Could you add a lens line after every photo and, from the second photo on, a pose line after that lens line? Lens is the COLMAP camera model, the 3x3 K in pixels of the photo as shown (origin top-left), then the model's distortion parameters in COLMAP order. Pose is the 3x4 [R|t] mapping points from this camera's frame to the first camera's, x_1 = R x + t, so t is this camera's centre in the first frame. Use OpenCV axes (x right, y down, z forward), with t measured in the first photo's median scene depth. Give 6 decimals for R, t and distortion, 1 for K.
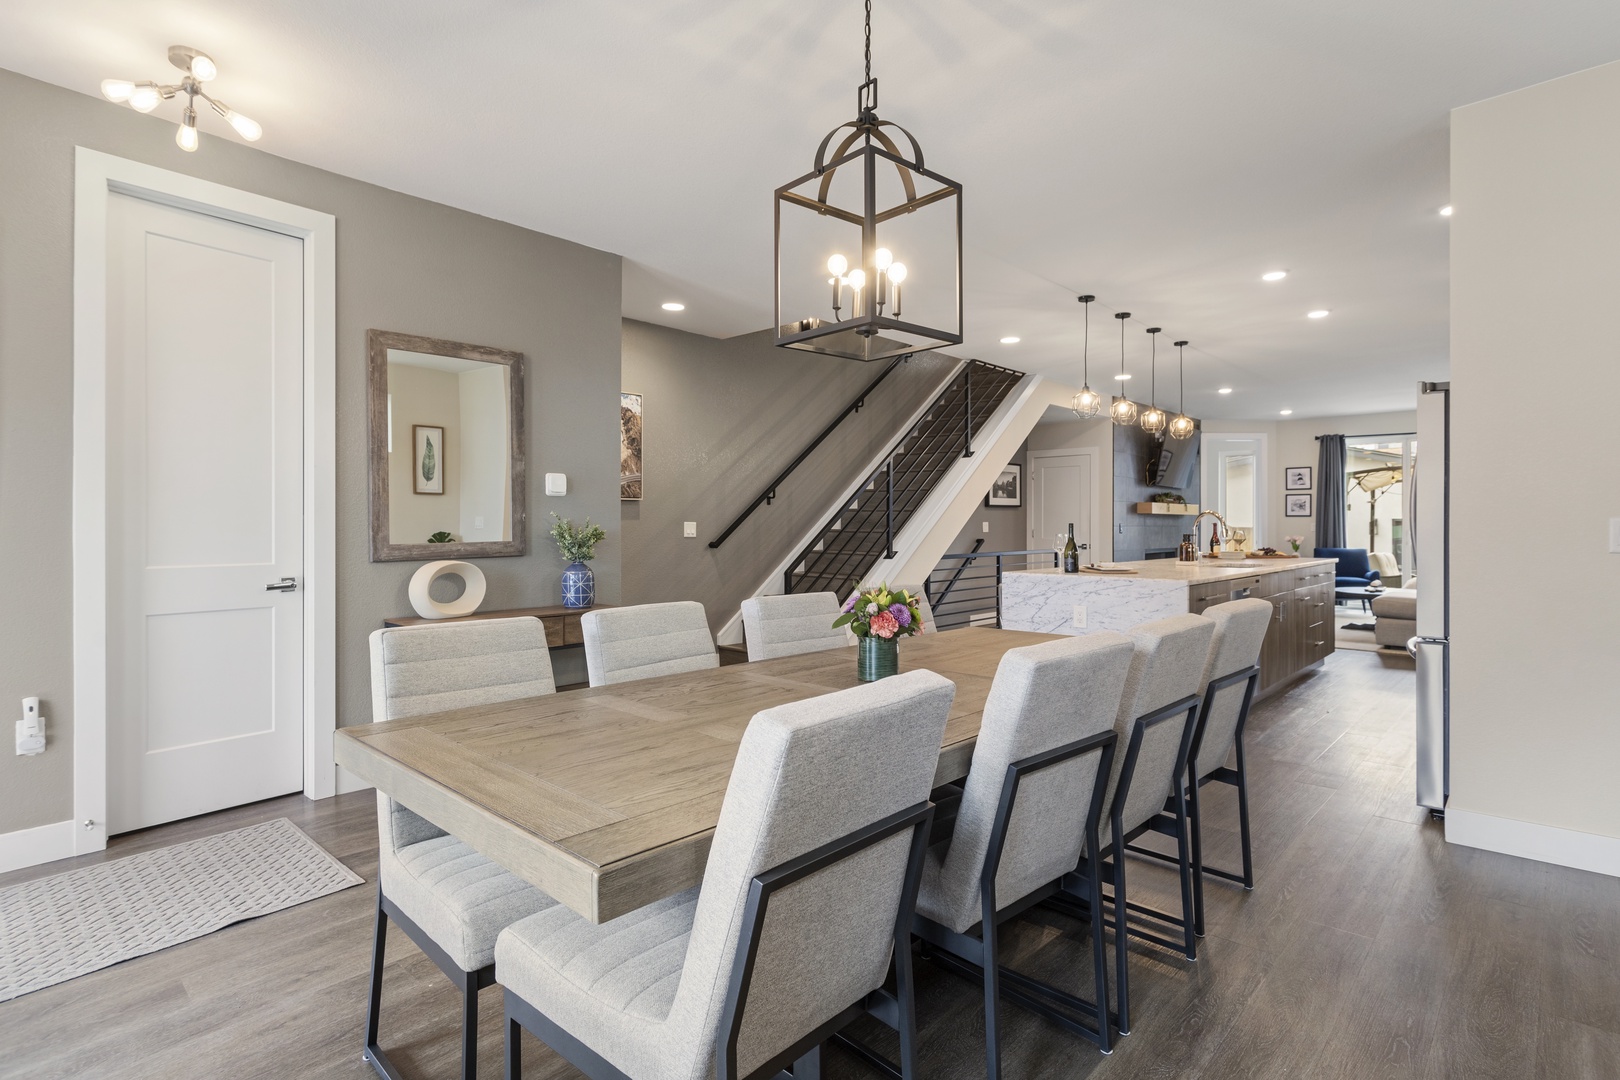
lens RADIAL K [[811.0, 0, 776.9], [0, 811.0, 518.9], [0, 0, 1]] dist [-0.002518, -0.000106]
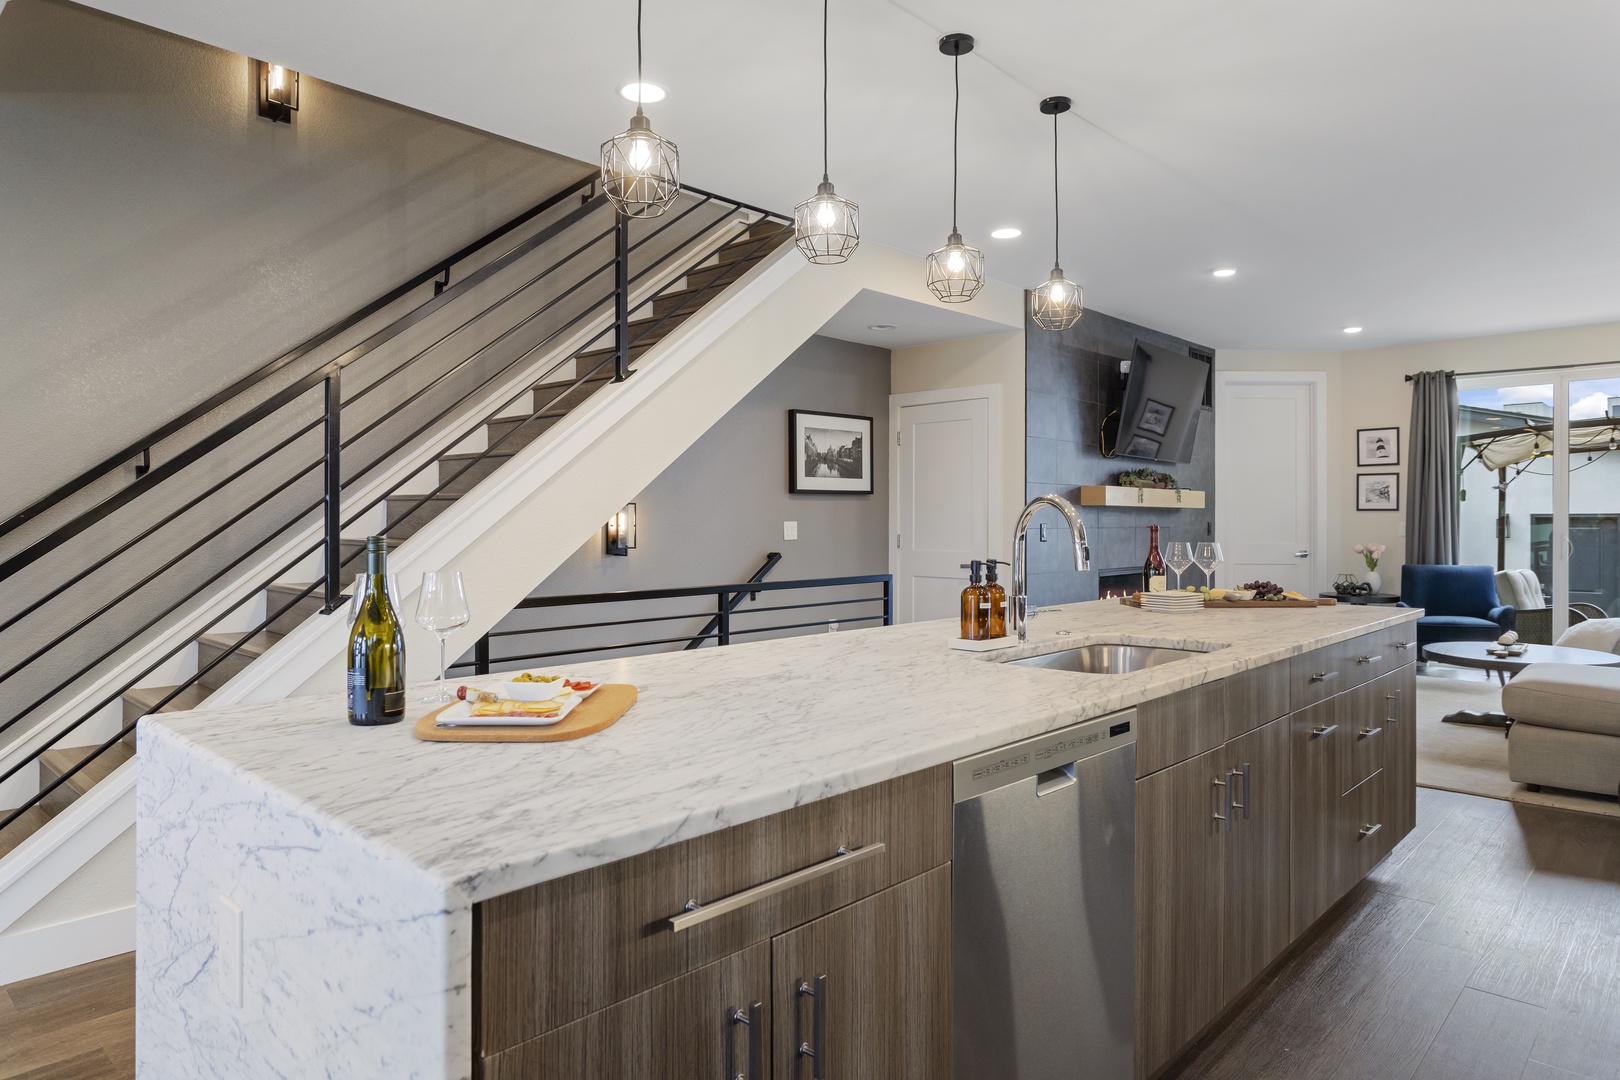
lens RADIAL K [[953.8, 0, 804.8], [0, 953.8, 519.2], [0, 0, 1]] dist [-0.001892, -0.000304]
pose [[0.999995, -0.000481, 0.003085, 0.237160], [0.000463, 0.999983, 0.005885, -0.001119], [-0.003088, -0.005883, 0.999978, 0.323404]]
